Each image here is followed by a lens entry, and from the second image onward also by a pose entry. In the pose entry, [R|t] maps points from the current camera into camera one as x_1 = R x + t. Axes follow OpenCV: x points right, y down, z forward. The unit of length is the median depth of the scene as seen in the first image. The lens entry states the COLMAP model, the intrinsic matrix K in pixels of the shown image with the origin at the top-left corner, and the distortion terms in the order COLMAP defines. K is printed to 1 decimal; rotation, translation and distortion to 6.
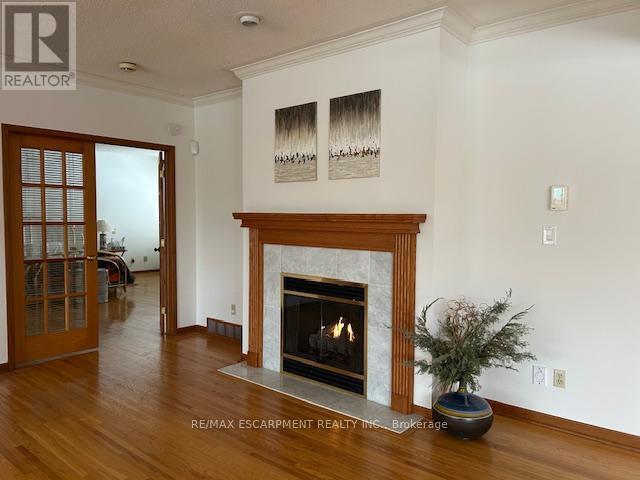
lens RADIAL K [[490.6, 0, 320.0], [0, 490.6, 240.0], [0, 0, 1]] dist [0.002343, 0.001620]
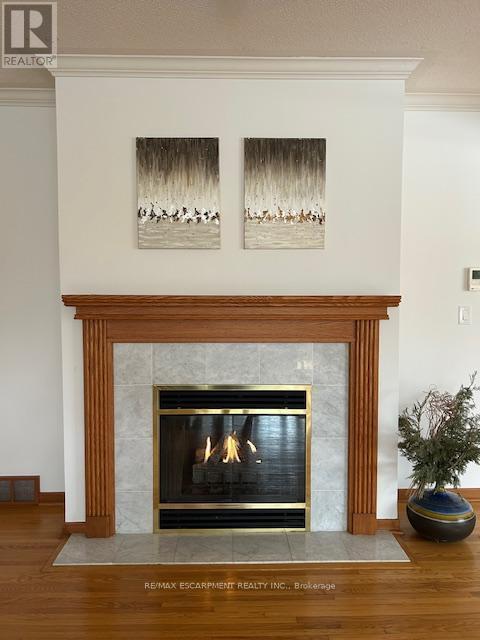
lens RADIAL K [[490.6, 0, 240.0], [0, 490.6, 320.0], [0, 0, 1]] dist [0.002343, 0.001620]
pose [[0.737595, -0.041306, 0.673979, -0.485493], [0.039508, 0.999057, 0.017993, -0.031697], [-0.674086, 0.013356, 0.738532, 0.472101]]
